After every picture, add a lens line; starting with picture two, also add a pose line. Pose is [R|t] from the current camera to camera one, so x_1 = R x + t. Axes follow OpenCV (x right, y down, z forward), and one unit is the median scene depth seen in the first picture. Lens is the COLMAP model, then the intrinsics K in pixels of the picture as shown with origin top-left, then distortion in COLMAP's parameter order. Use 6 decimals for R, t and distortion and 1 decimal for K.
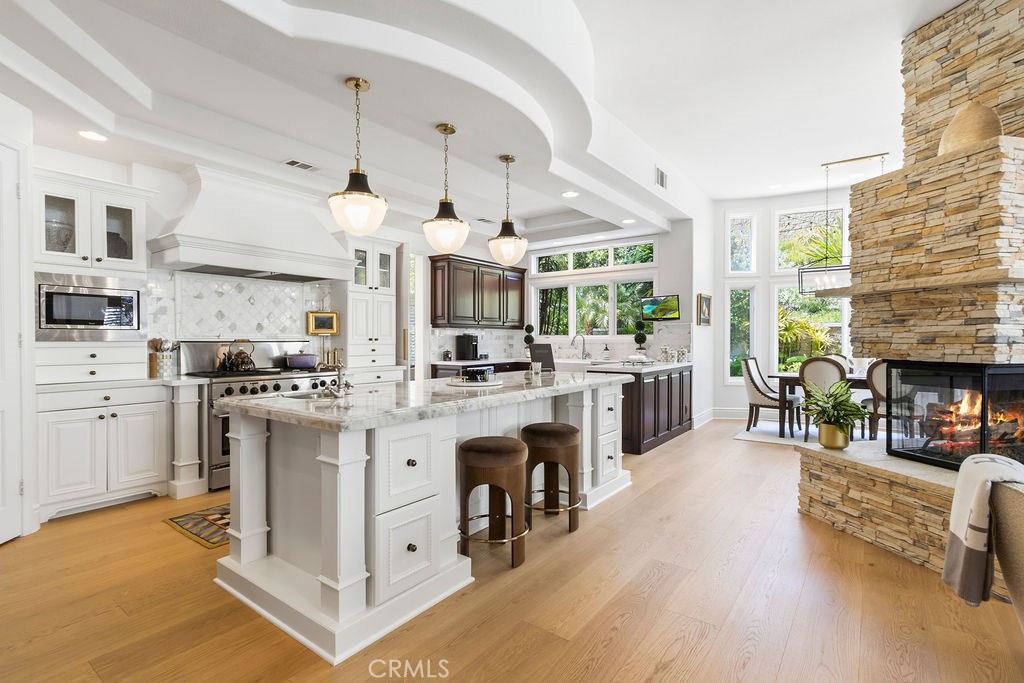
lens RADIAL K [[483.7, 0, 513.8], [0, 483.7, 344.8], [0, 0, 1]] dist [0.005574, -0.003326]
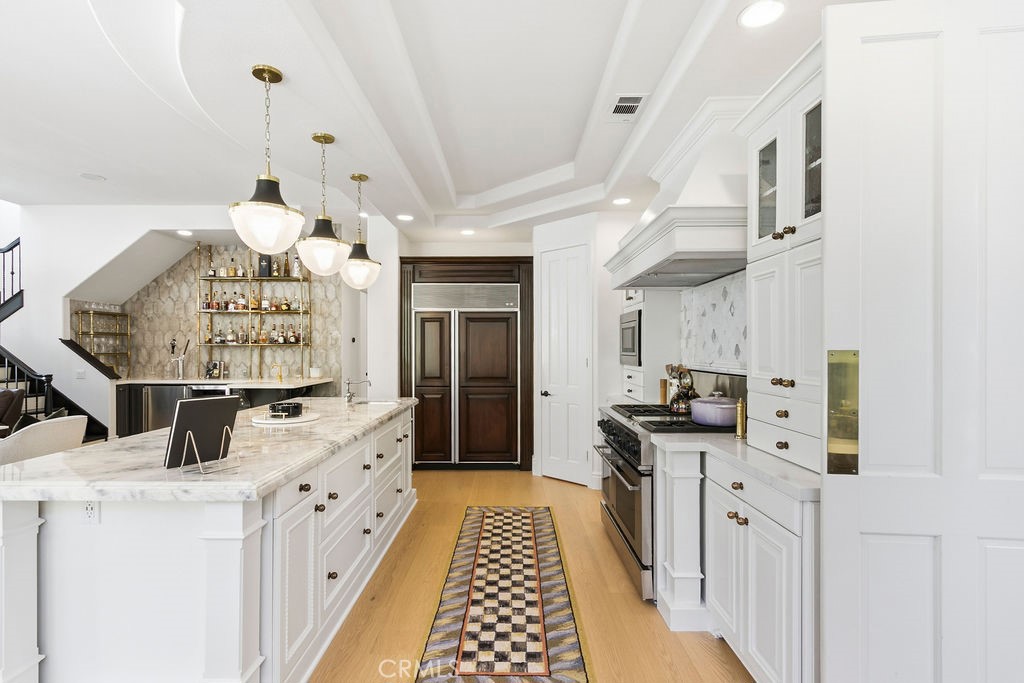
lens RADIAL K [[483.7, 0, 511.9], [0, 483.7, 349.7], [0, 0, 1]] dist [0.005574, -0.003326]
pose [[-0.798313, 0.001638, -0.602241, 0.119592], [-0.005008, 0.999944, 0.009359, -0.058499], [0.602222, 0.010488, -0.798260, 1.876270]]
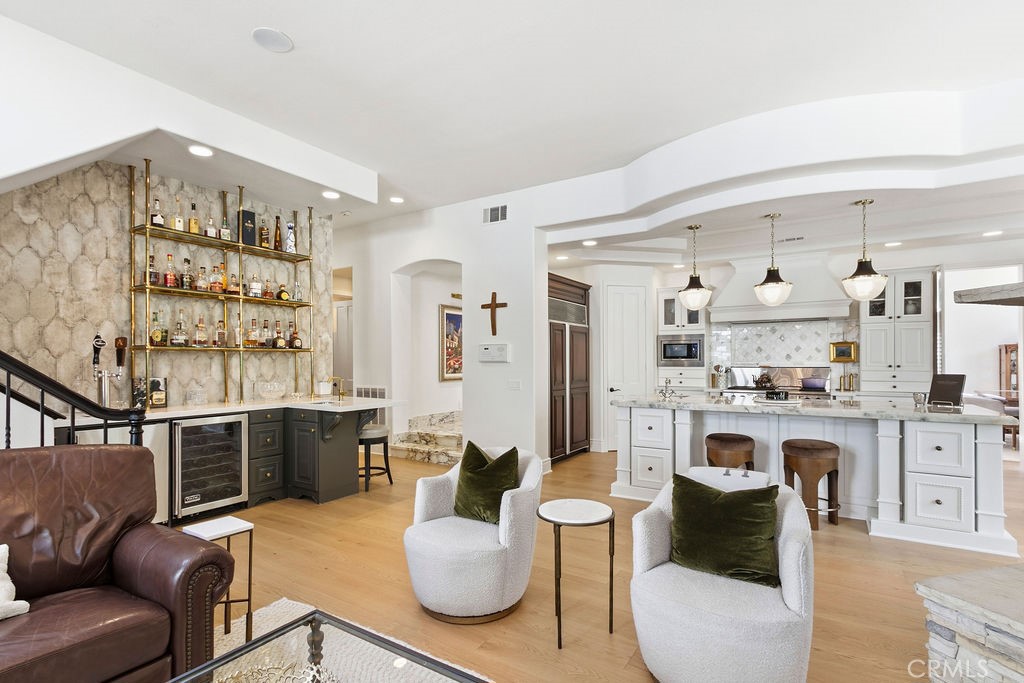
lens RADIAL K [[483.7, 0, 511.7], [0, 483.7, 360.8], [0, 0, 1]] dist [0.005574, -0.003326]
pose [[0.068988, 0.000443, -0.997617, 1.151687], [-0.006765, 0.999977, -0.000024, -0.028189], [0.997595, 0.006750, 0.068989, 0.161127]]
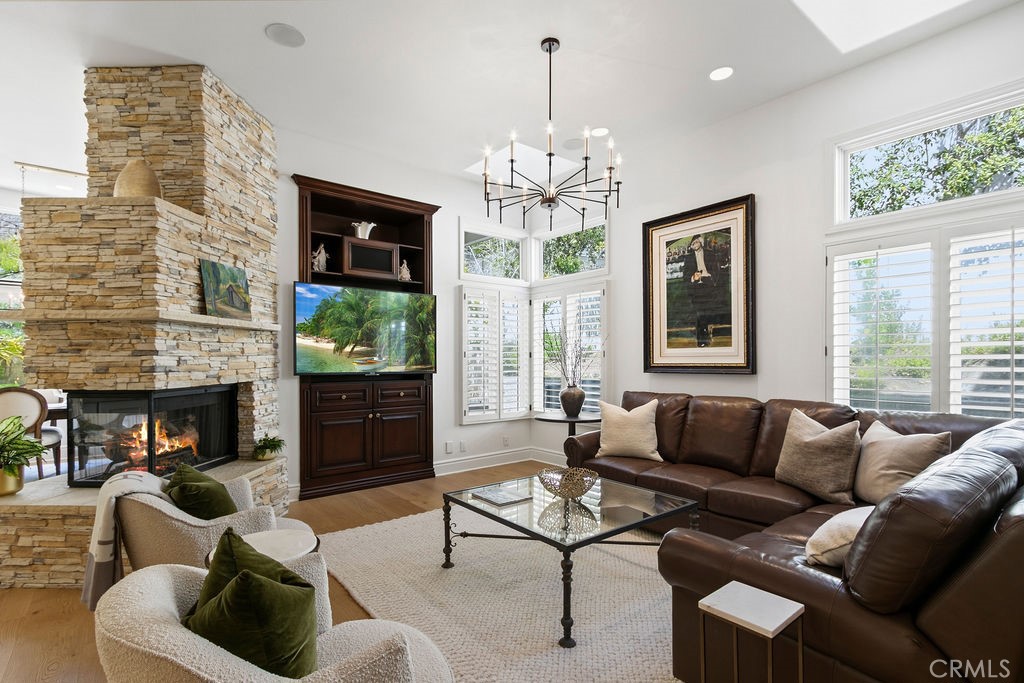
lens RADIAL K [[483.7, 0, 506.3], [0, 483.7, 361.3], [0, 0, 1]] dist [0.005574, -0.003326]
pose [[0.261442, -0.003253, 0.965214, 0.058551], [0.013860, 0.999904, -0.000384, -0.012416], [-0.965120, 0.013478, 0.261462, -0.093232]]
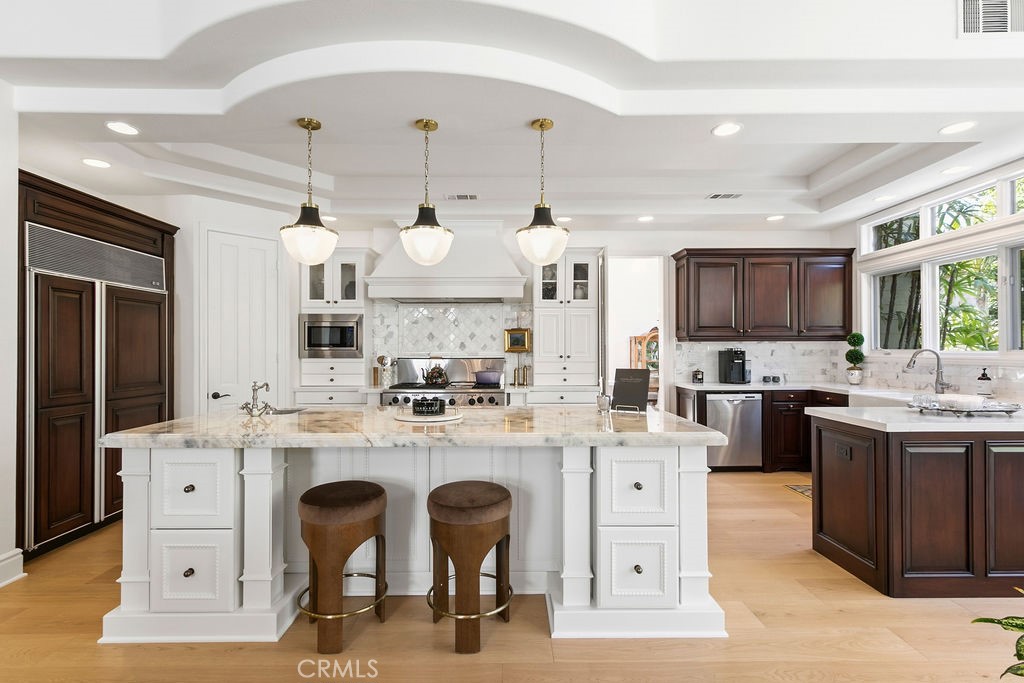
lens RADIAL K [[483.7, 0, 506.2], [0, 483.7, 345.3], [0, 0, 1]] dist [0.005574, -0.003326]
pose [[0.600952, -0.006823, -0.799256, 0.633535], [-0.007260, 0.999876, -0.013994, -0.031461], [0.799252, 0.014212, 0.600827, 0.572442]]
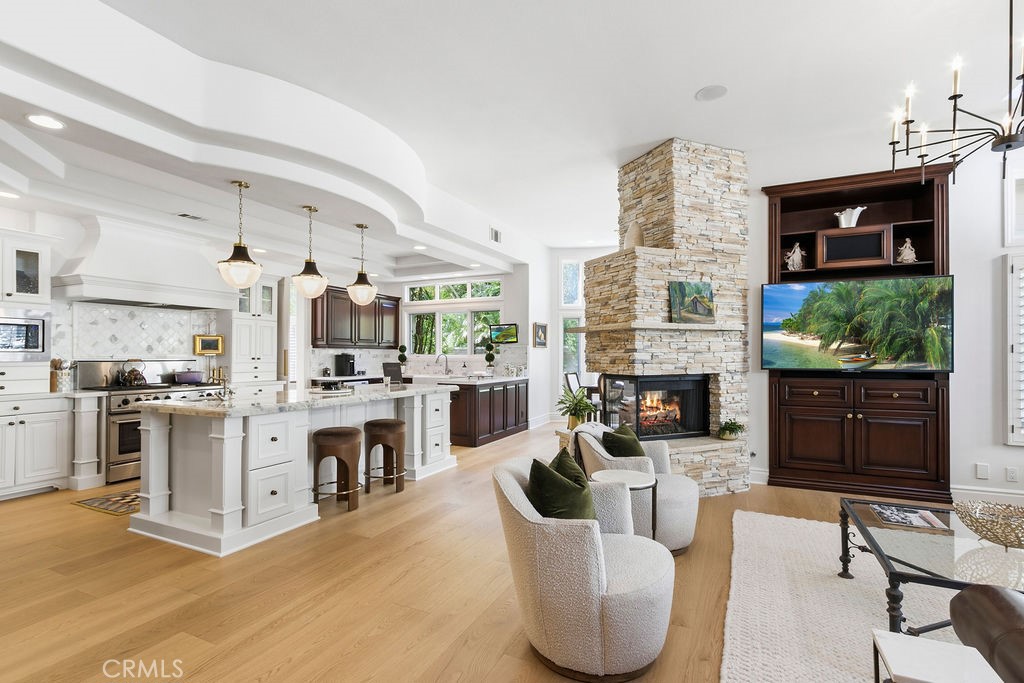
lens RADIAL K [[483.7, 0, 511.8], [0, 483.7, 352.4], [0, 0, 1]] dist [0.005574, -0.003326]
pose [[0.981637, 0.003146, 0.190733, 0.159195], [0.000177, 0.999849, -0.017403, -0.009316], [-0.190759, 0.017117, 0.981488, -0.455470]]
